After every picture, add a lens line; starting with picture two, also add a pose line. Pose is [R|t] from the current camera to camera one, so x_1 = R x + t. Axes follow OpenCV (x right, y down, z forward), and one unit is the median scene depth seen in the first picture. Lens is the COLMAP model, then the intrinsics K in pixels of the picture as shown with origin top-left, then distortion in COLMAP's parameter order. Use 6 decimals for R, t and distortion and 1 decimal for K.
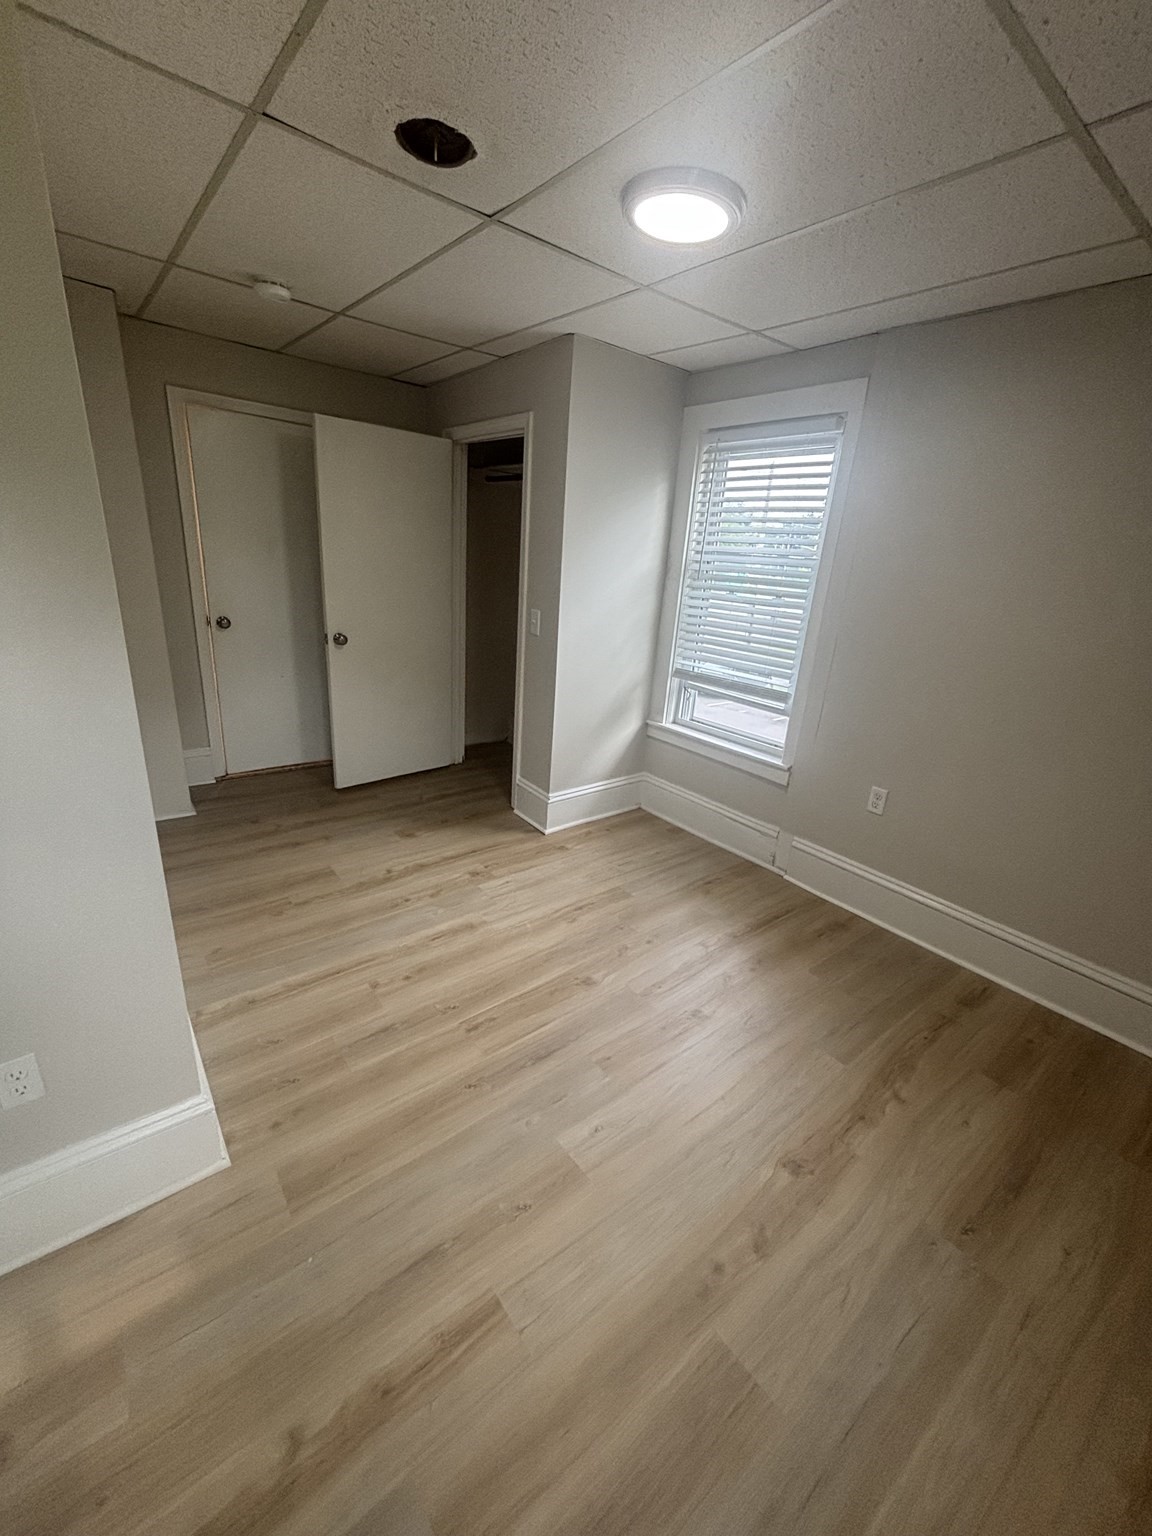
lens RADIAL K [[619.6, 0, 576.0], [0, 619.6, 768.0], [0, 0, 1]] dist [-0.001481, 0.000037]
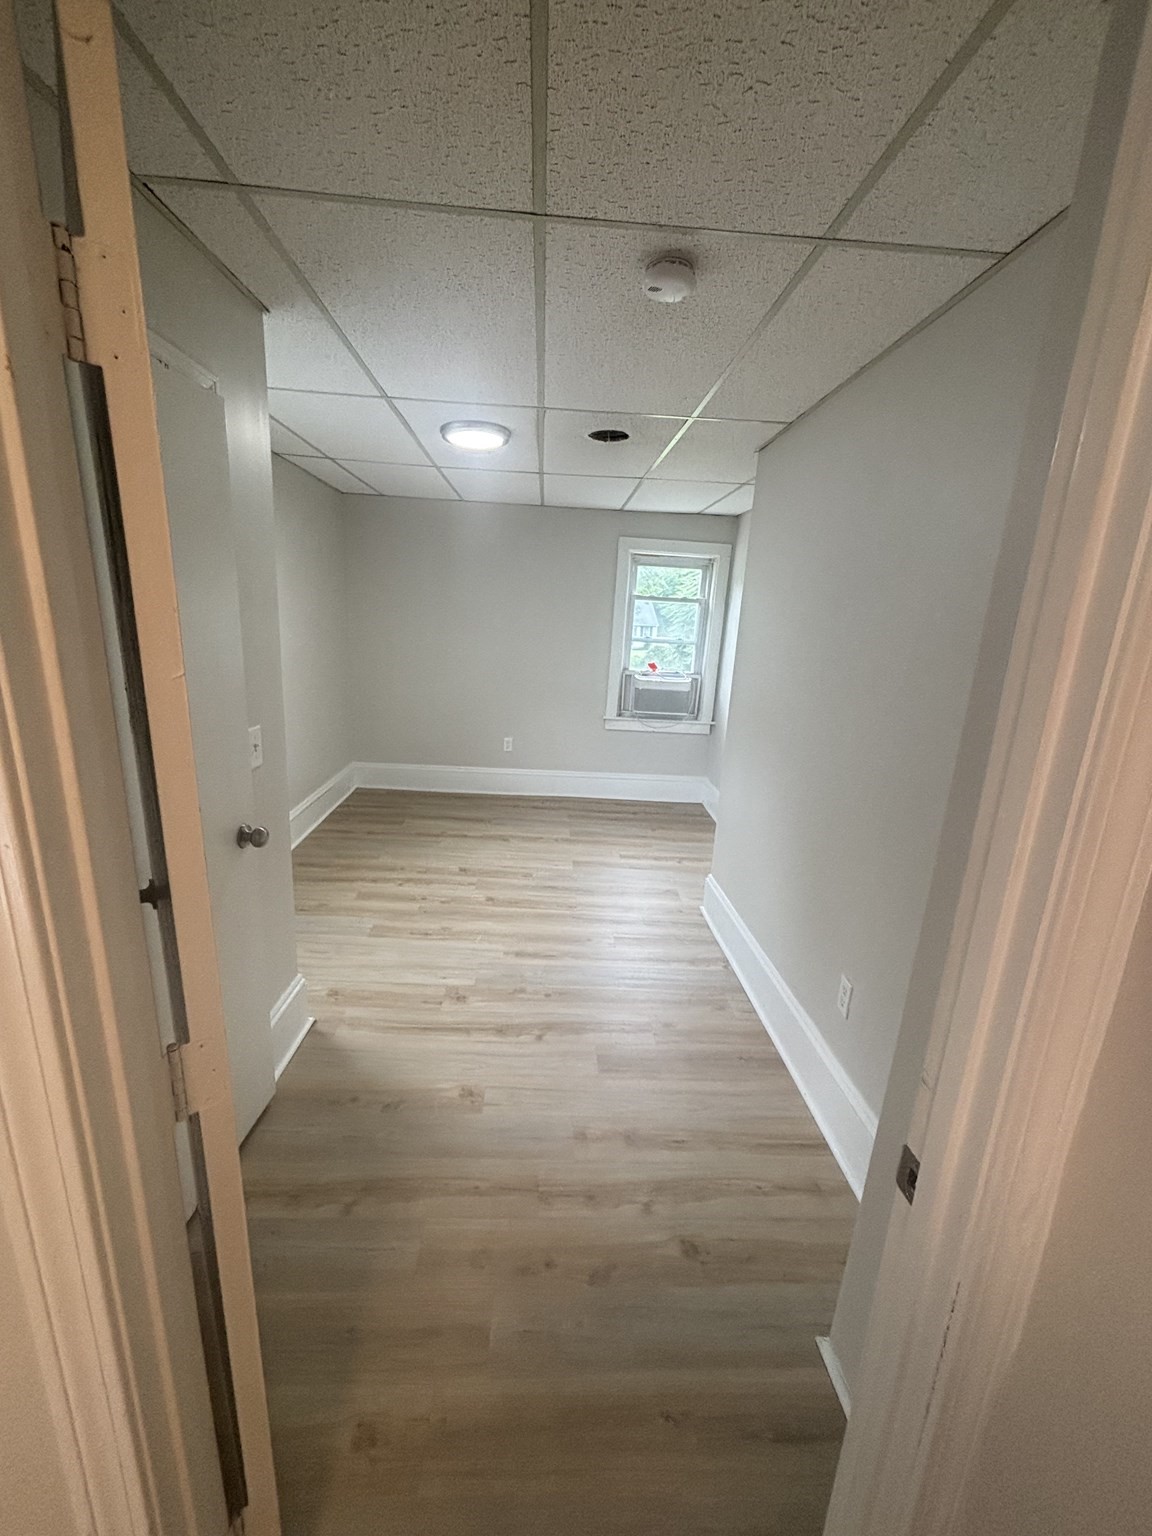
lens RADIAL K [[620.1, 0, 576.0], [0, 620.1, 768.0], [0, 0, 1]] dist [0.030767, -0.022416]
pose [[-0.806693, -0.247137, 0.536815, -0.702602], [0.092743, 0.844164, 0.528002, -0.562459], [-0.583648, 0.475721, -0.658061, 1.367604]]
